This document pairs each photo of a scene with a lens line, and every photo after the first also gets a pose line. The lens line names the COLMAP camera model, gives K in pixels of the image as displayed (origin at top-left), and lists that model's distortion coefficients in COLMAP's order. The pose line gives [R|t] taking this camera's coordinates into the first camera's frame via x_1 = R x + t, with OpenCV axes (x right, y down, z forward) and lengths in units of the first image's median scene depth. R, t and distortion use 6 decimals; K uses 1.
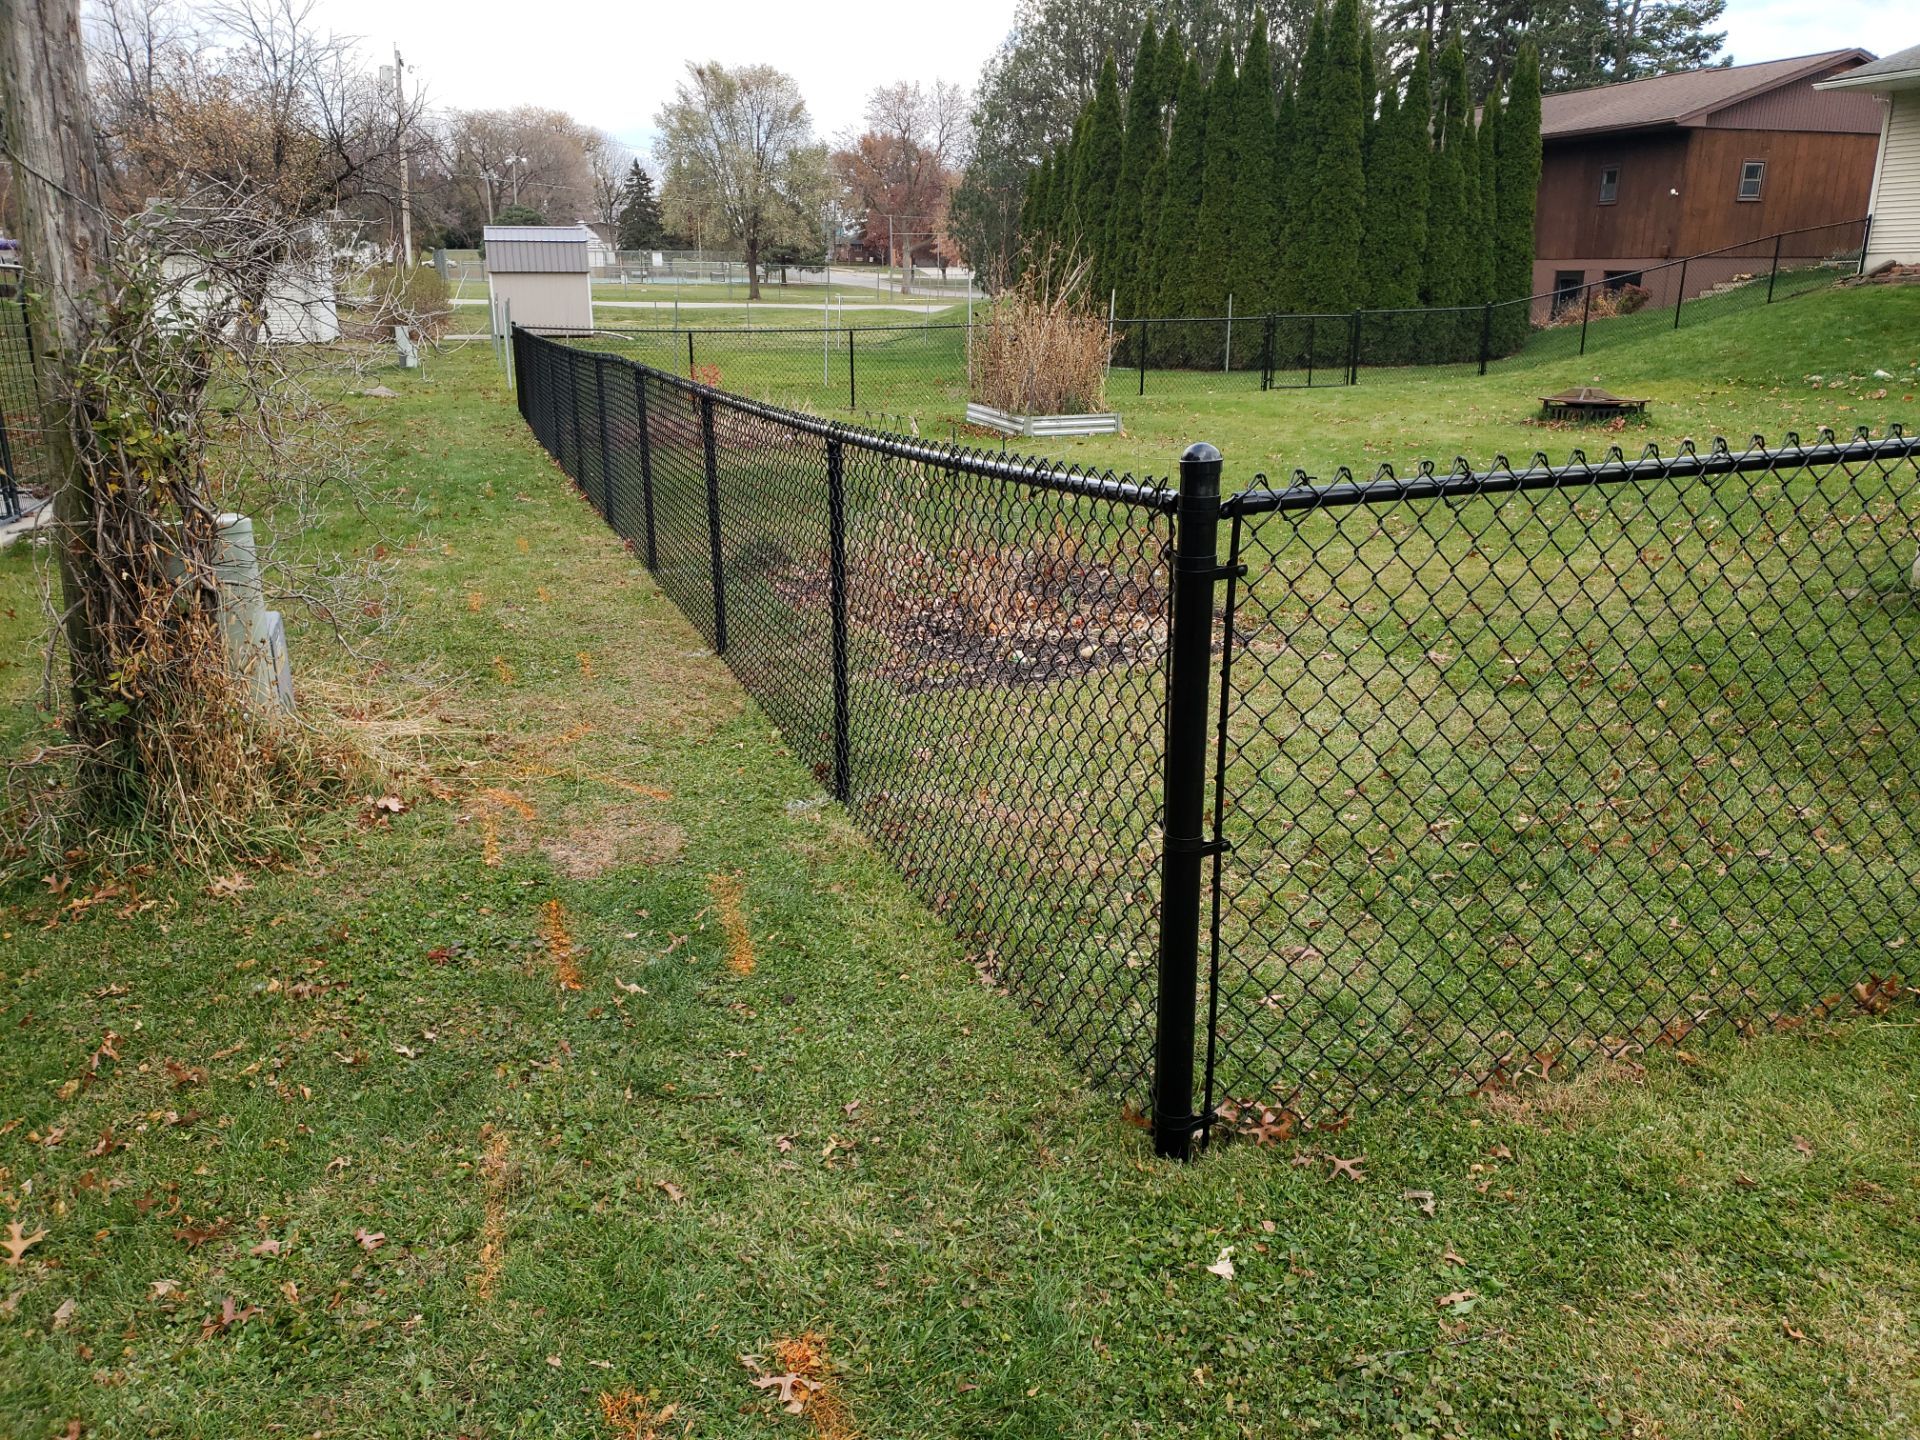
lens RADIAL K [[1497.0, 0, 982.0], [0, 1497.0, 718.5], [0, 0, 1]] dist [0.040315, -0.020616]
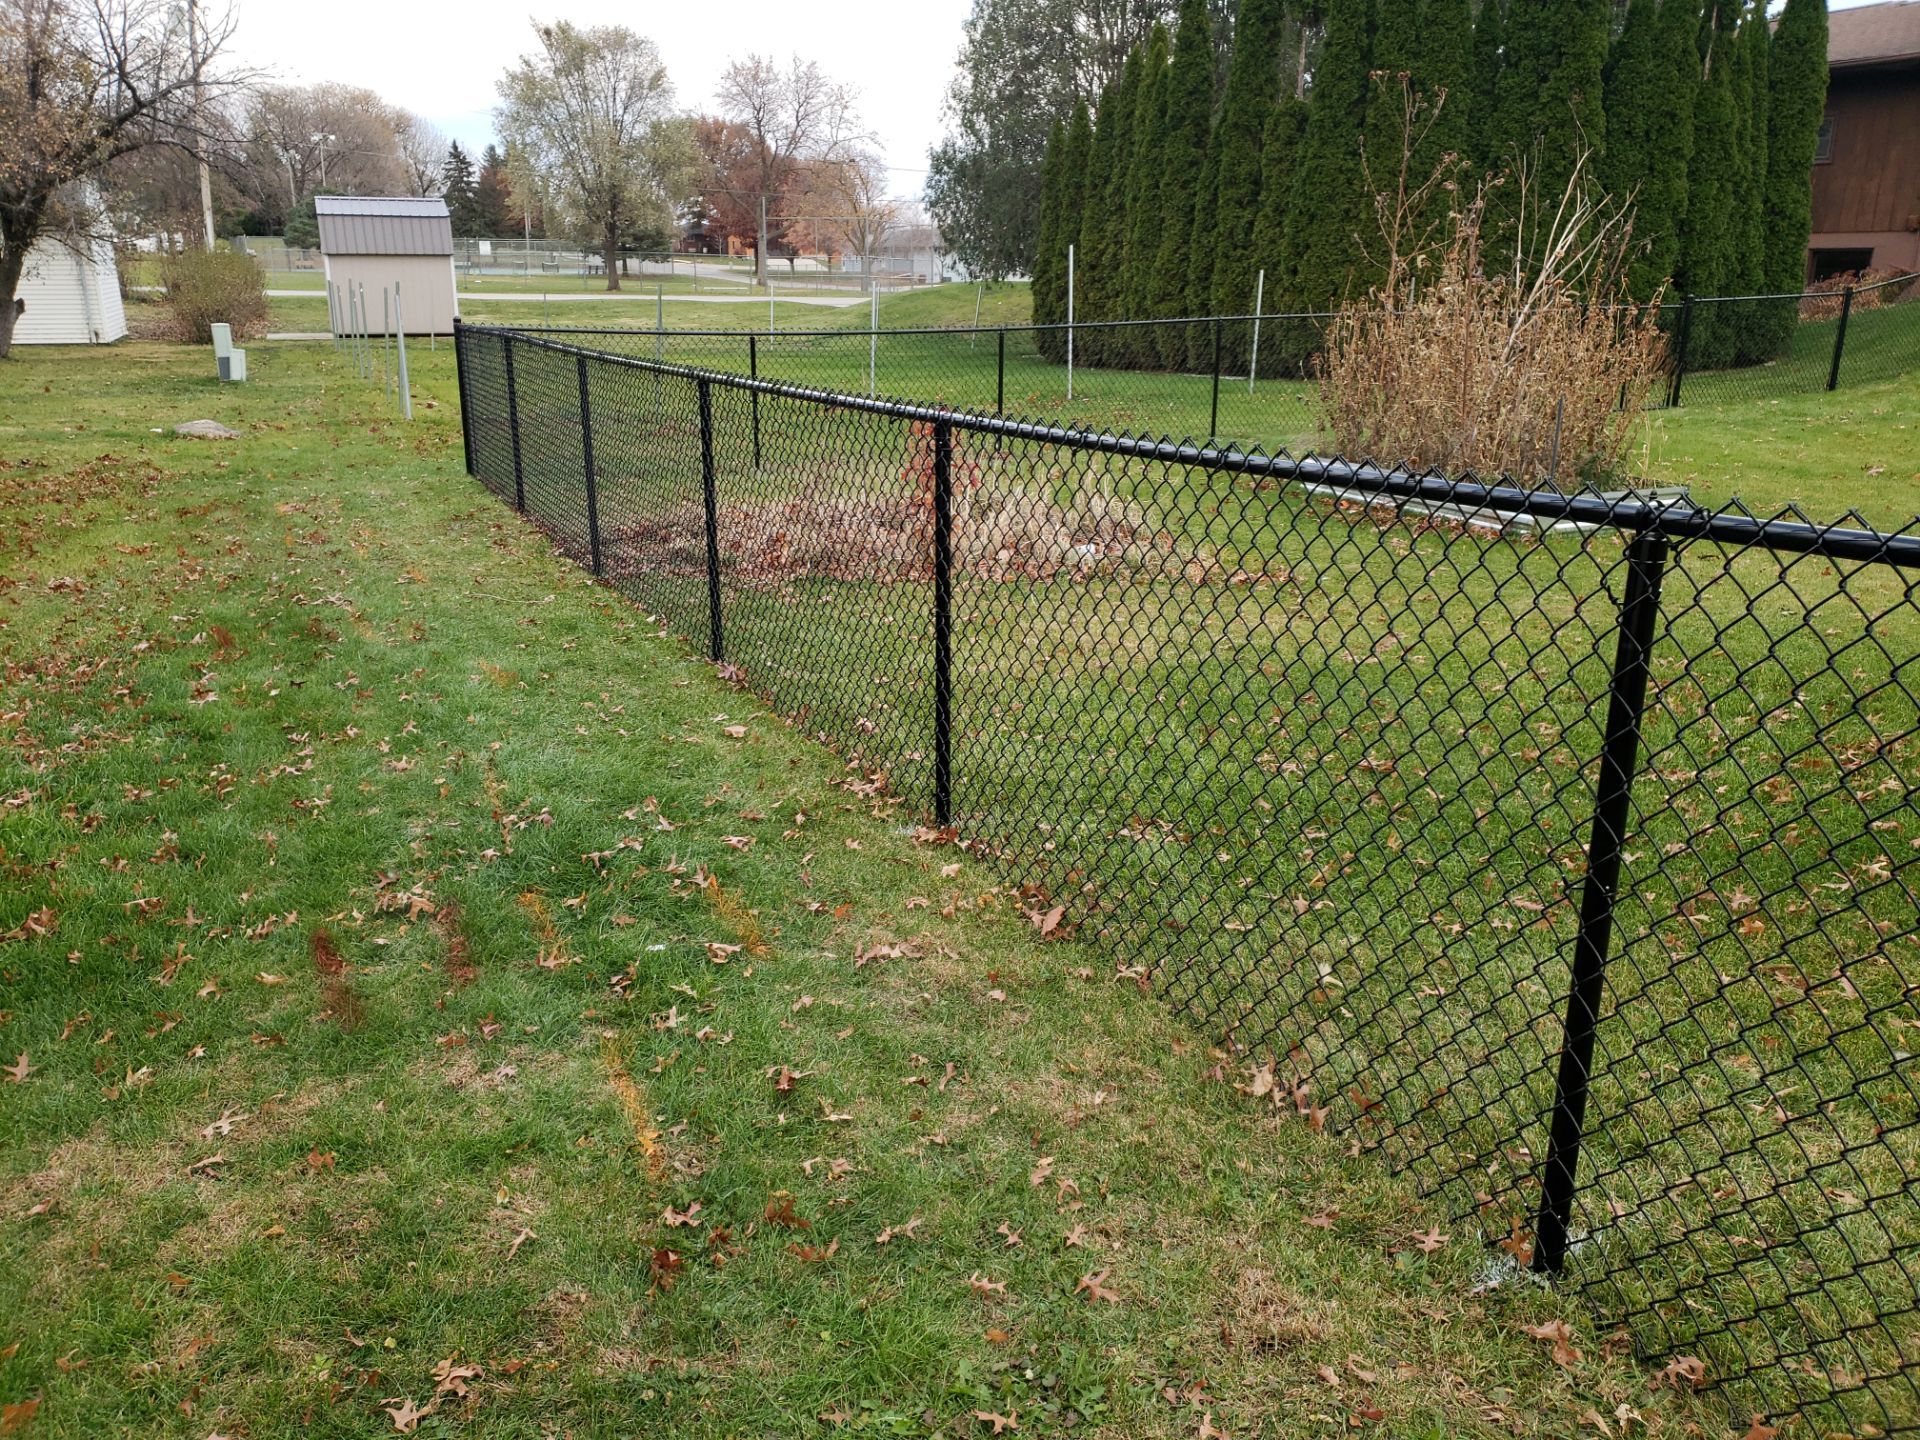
lens RADIAL K [[1497.0, 0, 959.9], [0, 1497.0, 724.3], [0, 0, 1]] dist [0.040315, -0.020616]
pose [[0.995125, -0.027655, 0.094664, -0.154980], [0.026939, 0.999598, 0.008827, -0.095287], [-0.094870, -0.006234, 0.995470, 0.356109]]
